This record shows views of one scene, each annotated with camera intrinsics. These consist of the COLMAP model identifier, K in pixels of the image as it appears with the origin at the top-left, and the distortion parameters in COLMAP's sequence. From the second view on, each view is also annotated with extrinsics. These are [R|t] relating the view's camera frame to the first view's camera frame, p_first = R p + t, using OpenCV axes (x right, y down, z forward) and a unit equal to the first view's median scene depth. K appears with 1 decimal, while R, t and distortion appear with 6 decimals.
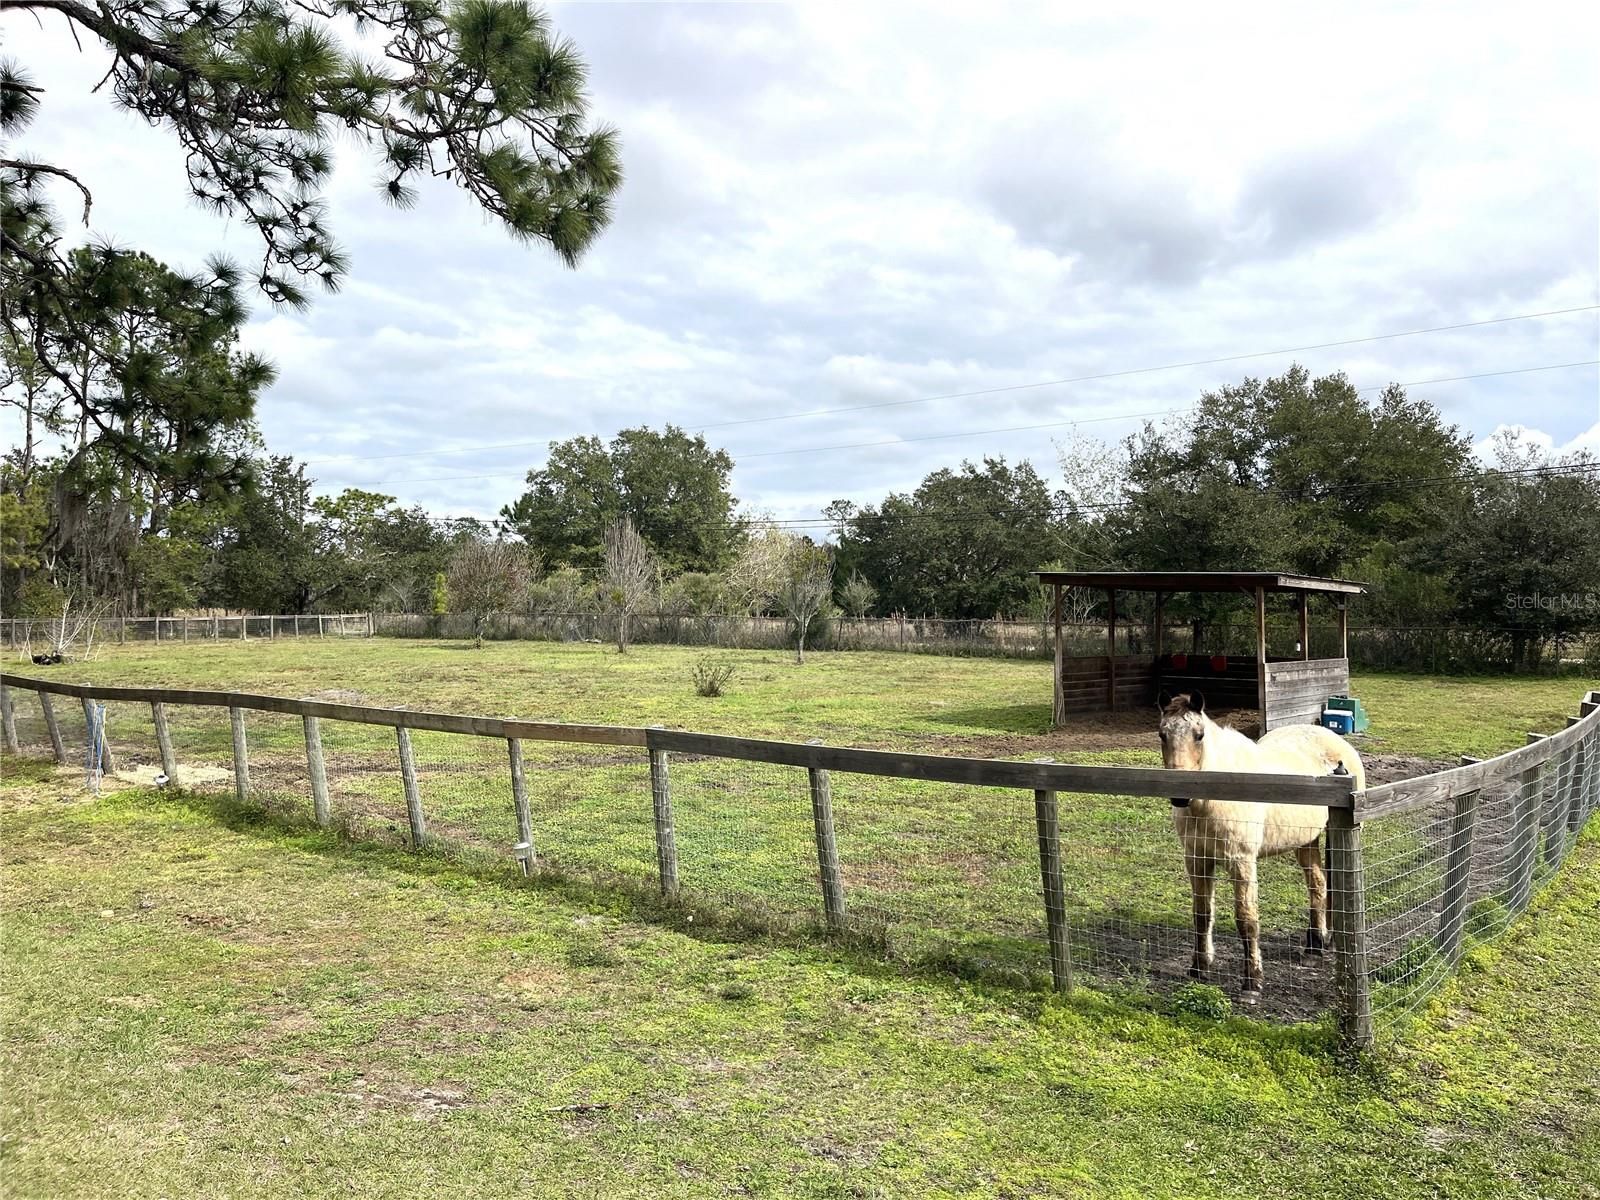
lens RADIAL K [[1204.1, 0, 806.2], [0, 1204.1, 601.3], [0, 0, 1]] dist [0.065719, -0.082884]
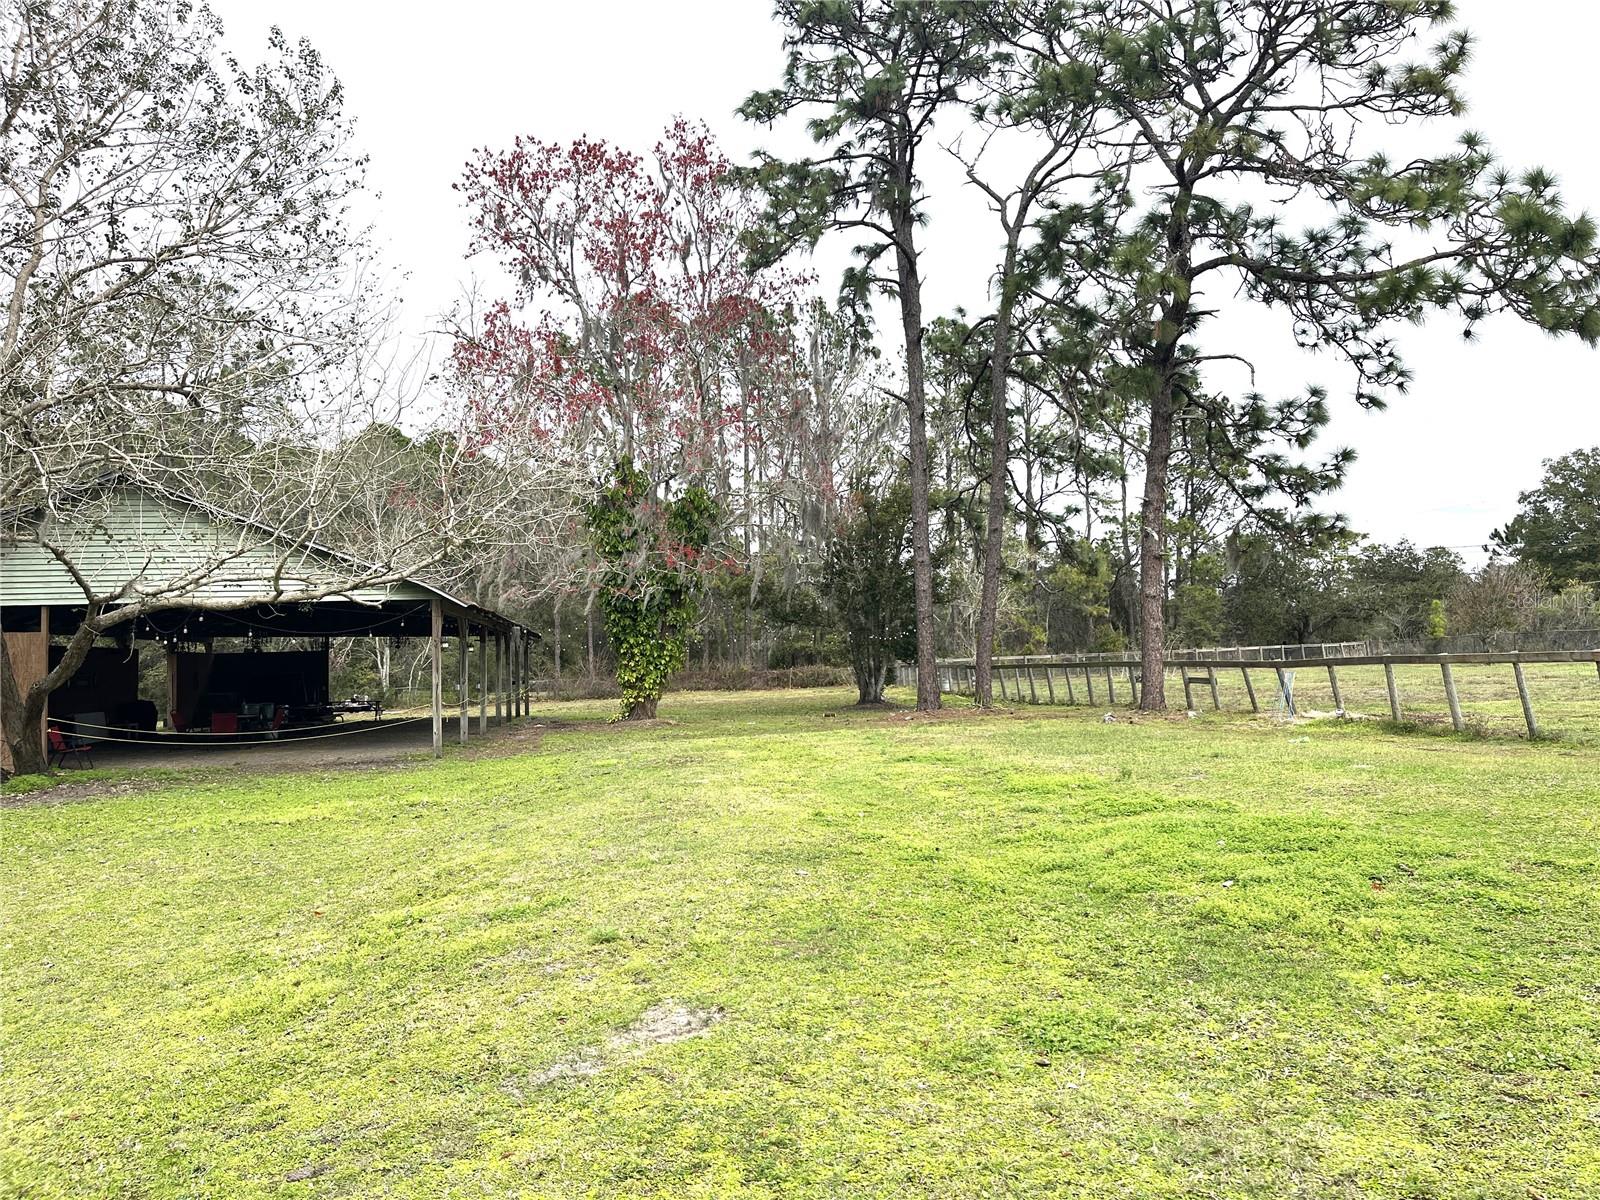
lens RADIAL K [[1204.1, 0, 813.5], [0, 1204.1, 604.9], [0, 0, 1]] dist [0.065719, -0.082884]
pose [[0.734115, -0.066357, -0.675775, 0.018076], [0.044030, 0.997771, -0.050144, 0.011759], [0.677596, 0.007056, 0.735401, -0.158924]]
